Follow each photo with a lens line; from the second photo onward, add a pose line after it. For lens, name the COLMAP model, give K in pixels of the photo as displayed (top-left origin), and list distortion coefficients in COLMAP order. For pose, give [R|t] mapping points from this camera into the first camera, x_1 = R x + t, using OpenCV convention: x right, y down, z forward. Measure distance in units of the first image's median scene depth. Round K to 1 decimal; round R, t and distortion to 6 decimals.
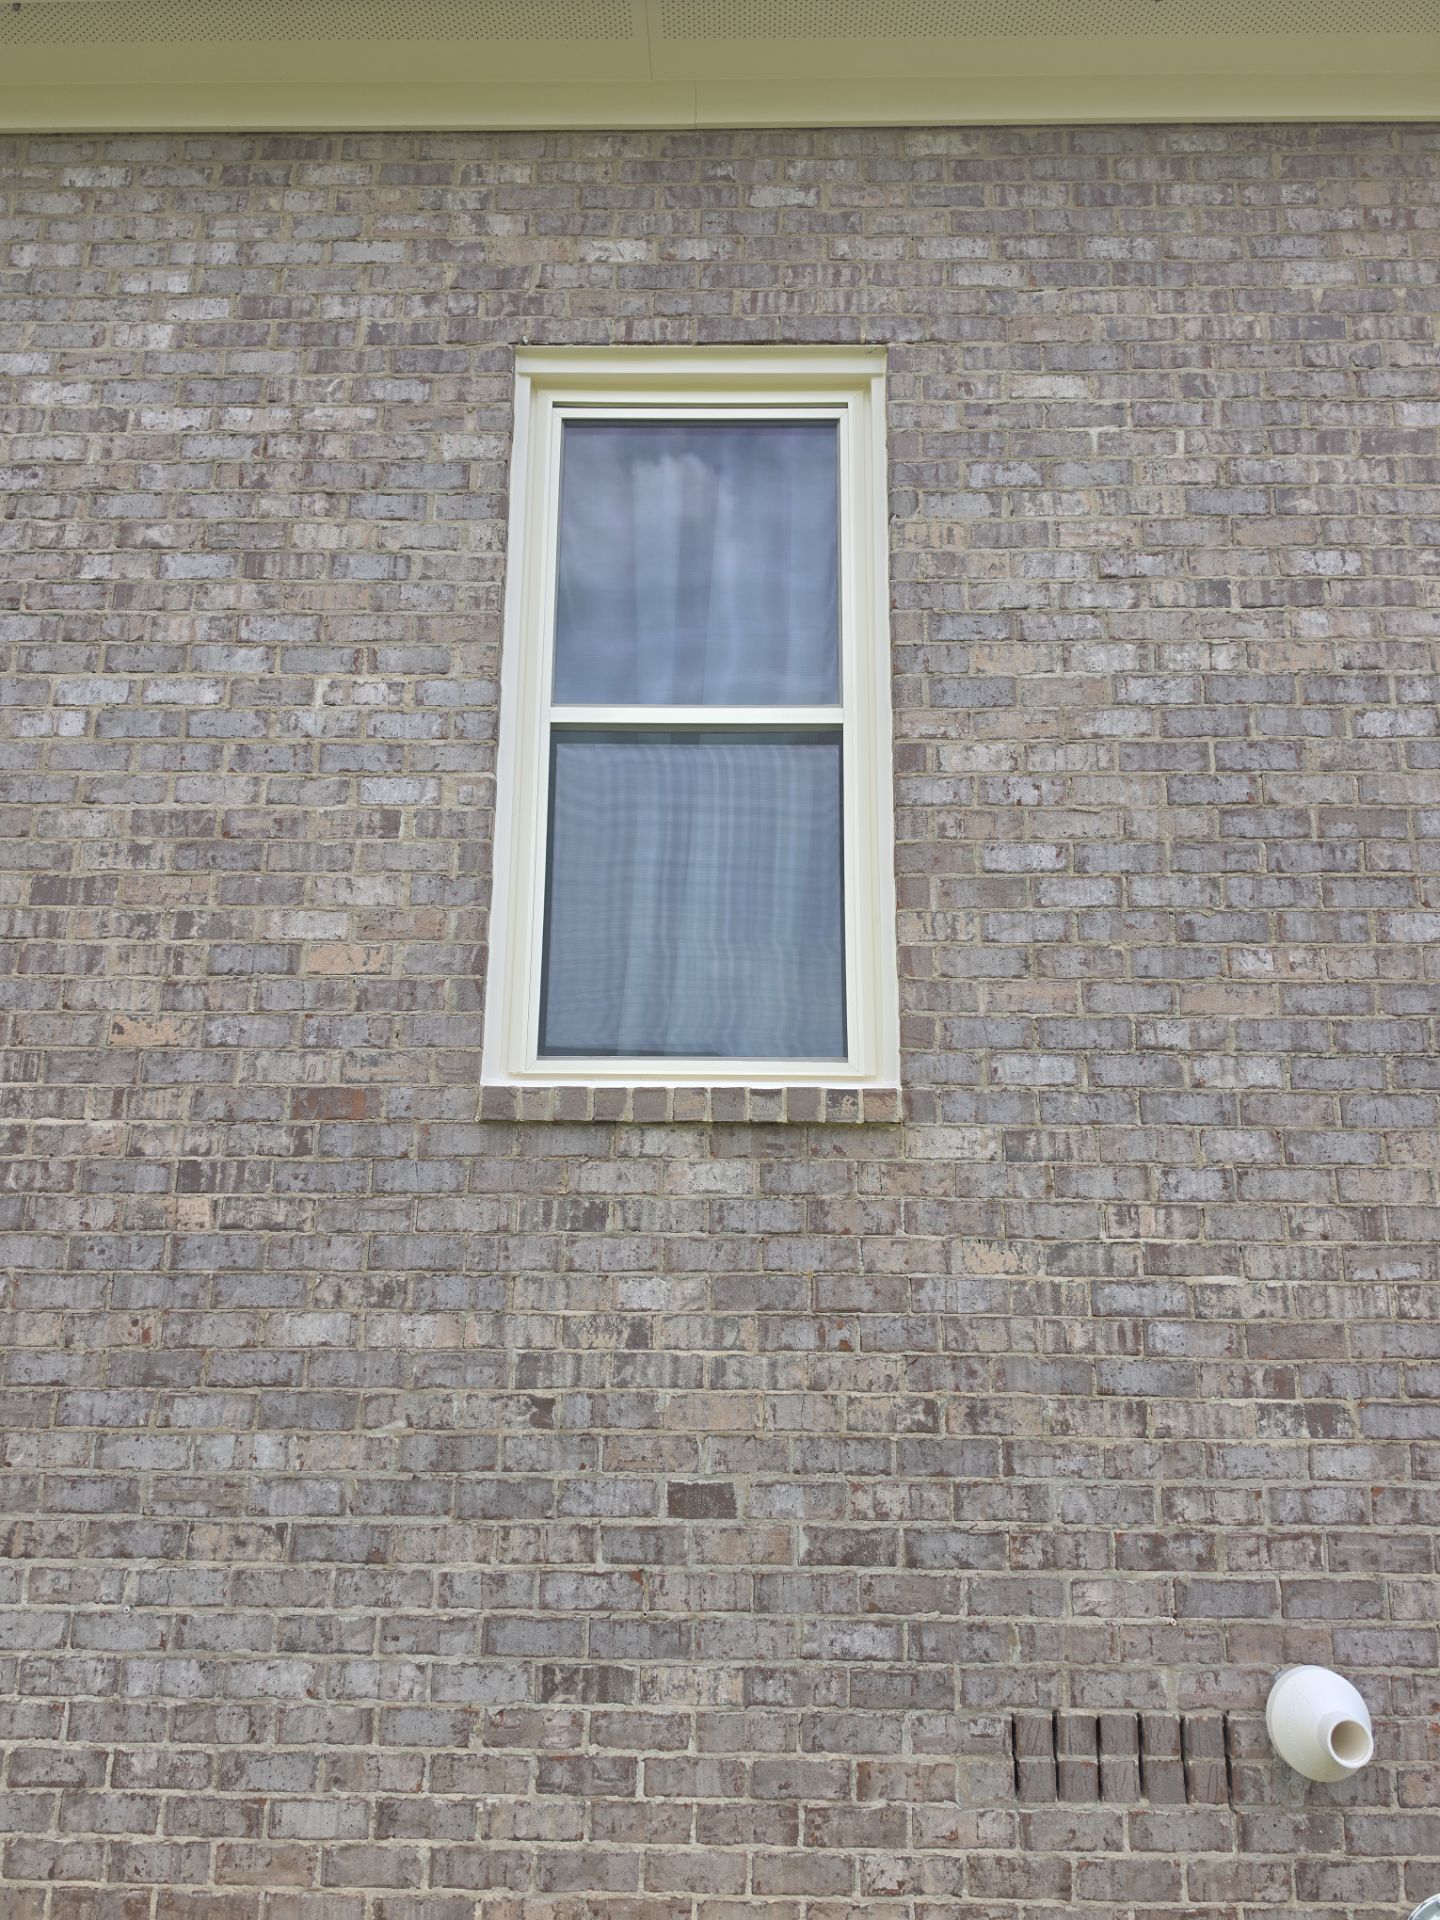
lens RADIAL K [[1270.3, 0, 705.9], [0, 1270.3, 960.8], [0, 0, 1]] dist [0.090922, -0.125622]
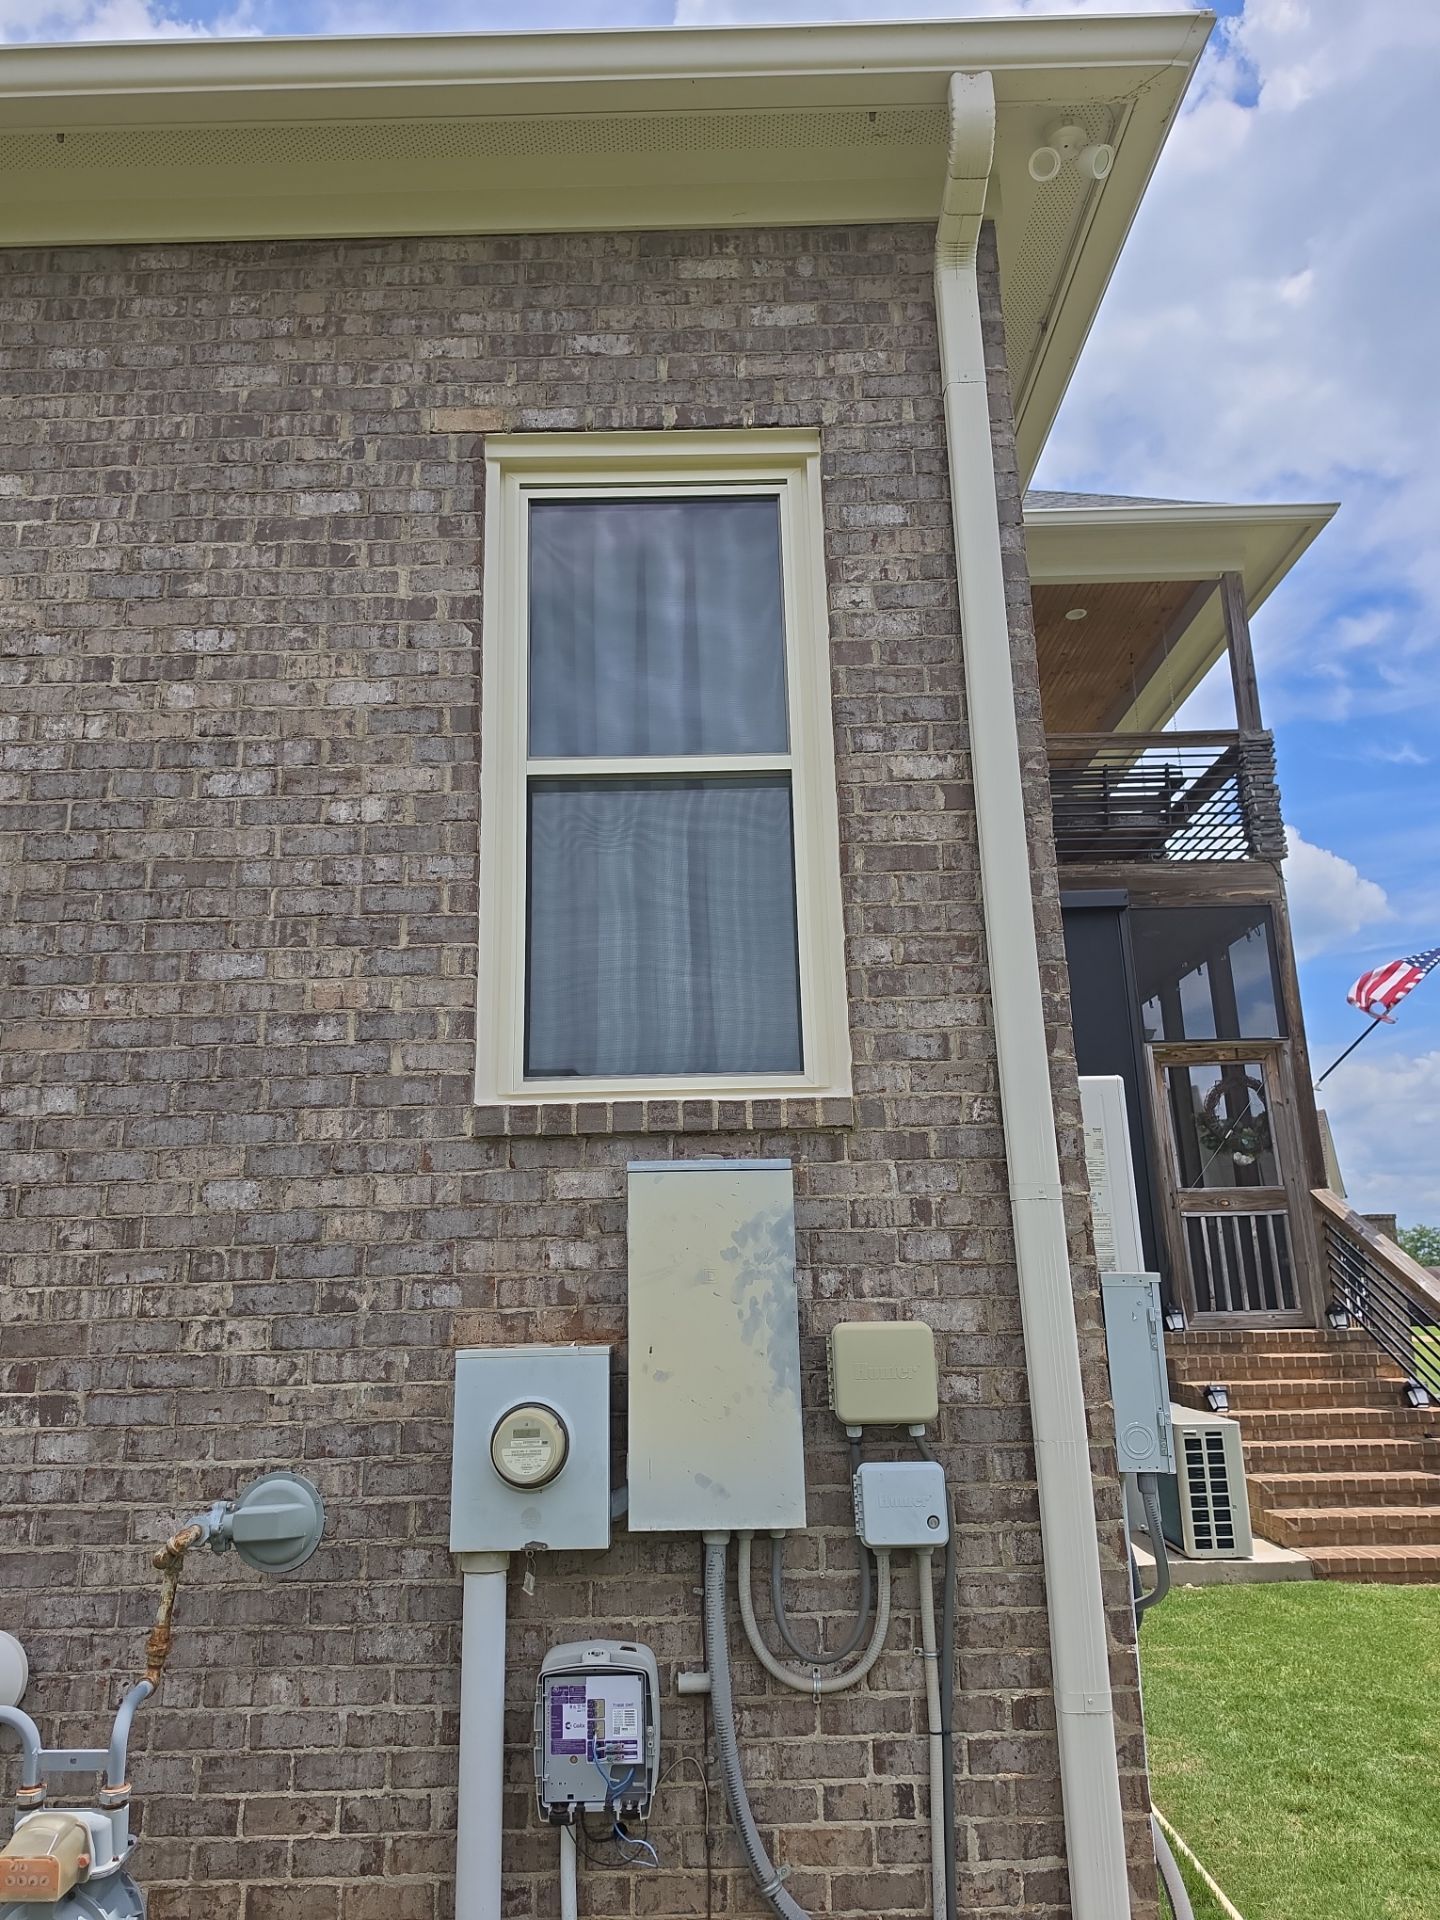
lens RADIAL K [[1270.3, 0, 705.9], [0, 1270.3, 960.8], [0, 0, 1]] dist [0.090922, -0.125622]
pose [[0.999543, -0.027099, 0.013416, 0.950806], [0.027297, 0.999518, -0.014785, -0.002839], [-0.013009, 0.015144, 0.999801, -0.124510]]
